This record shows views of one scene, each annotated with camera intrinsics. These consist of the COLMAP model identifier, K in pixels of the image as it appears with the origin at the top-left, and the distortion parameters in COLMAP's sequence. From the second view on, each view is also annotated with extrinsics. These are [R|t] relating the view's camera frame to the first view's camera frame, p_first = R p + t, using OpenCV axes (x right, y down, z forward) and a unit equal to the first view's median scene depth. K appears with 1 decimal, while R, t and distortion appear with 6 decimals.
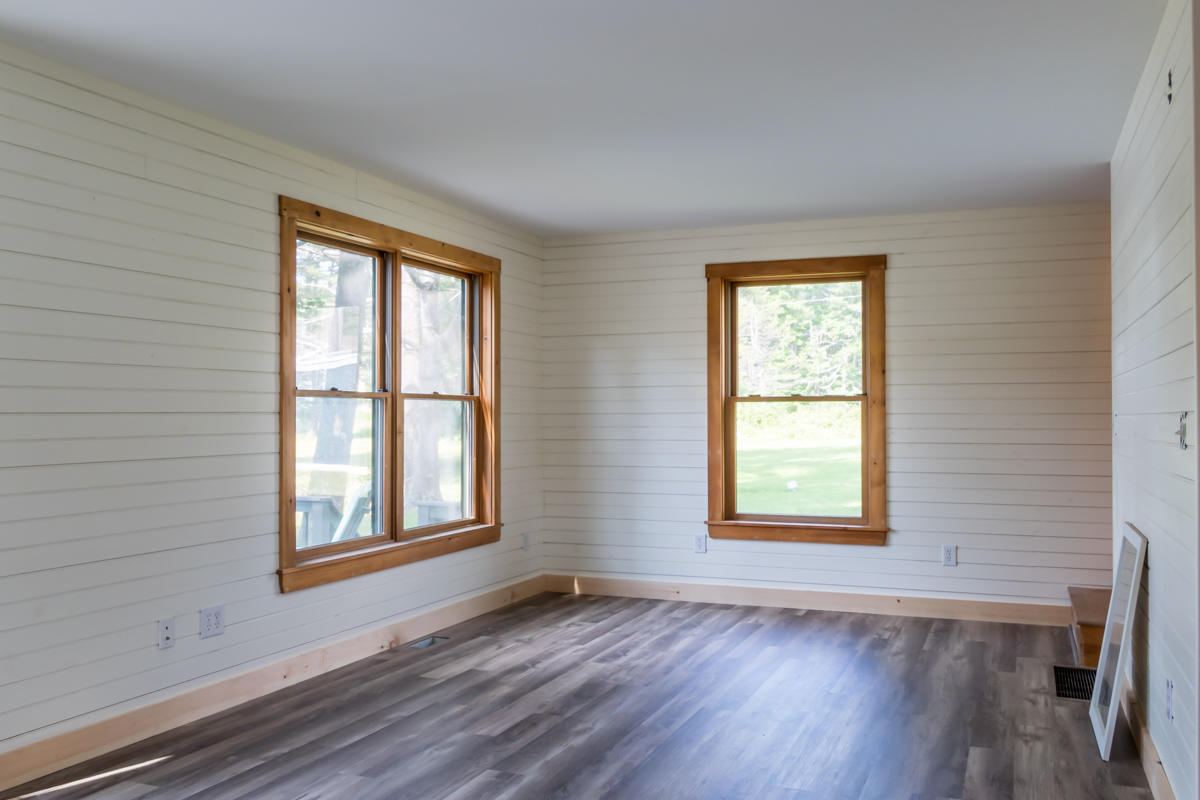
lens RADIAL K [[1039.5, 0, 605.7], [0, 1039.5, 403.8], [0, 0, 1]] dist [-0.009056, -0.002536]
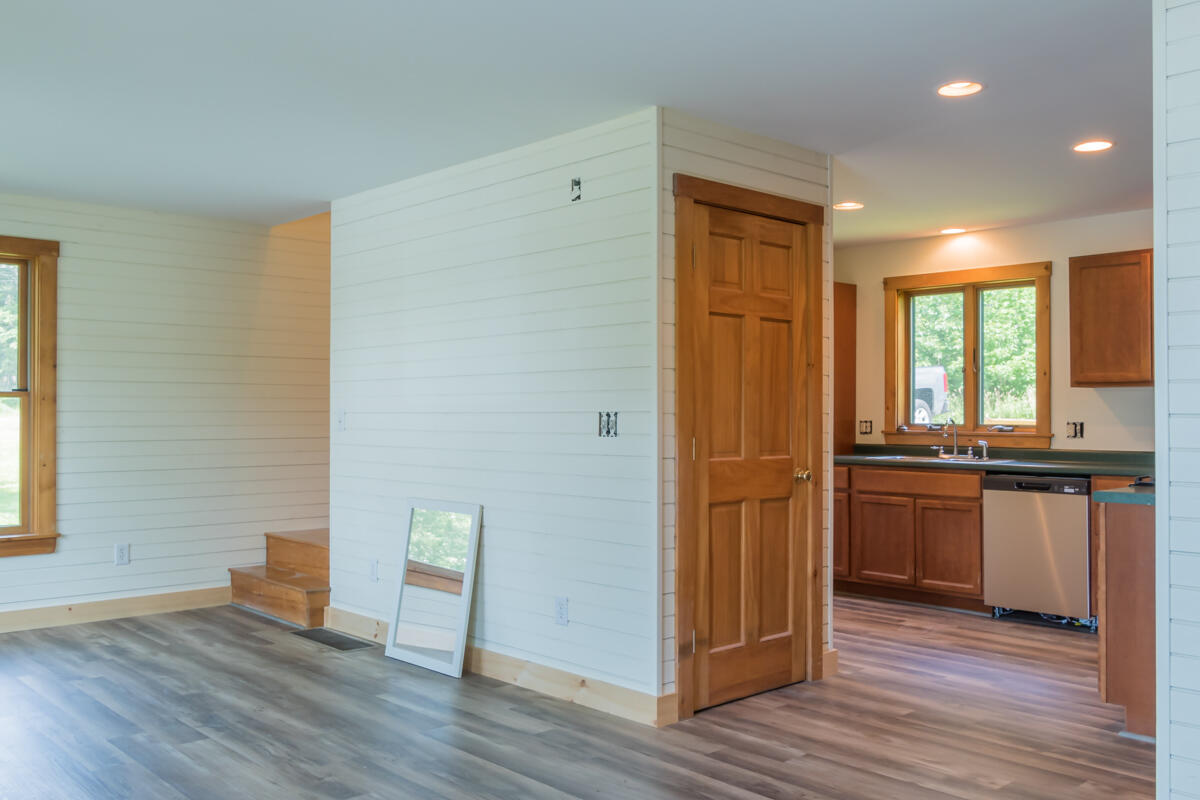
lens RADIAL K [[1039.5, 0, 606.3], [0, 1039.5, 401.1], [0, 0, 1]] dist [-0.009056, -0.002536]
pose [[0.427410, 0.011767, 0.903981, -0.362557], [-0.011149, 0.999908, -0.007744, 0.002022], [-0.903989, -0.006769, 0.427501, 0.154172]]
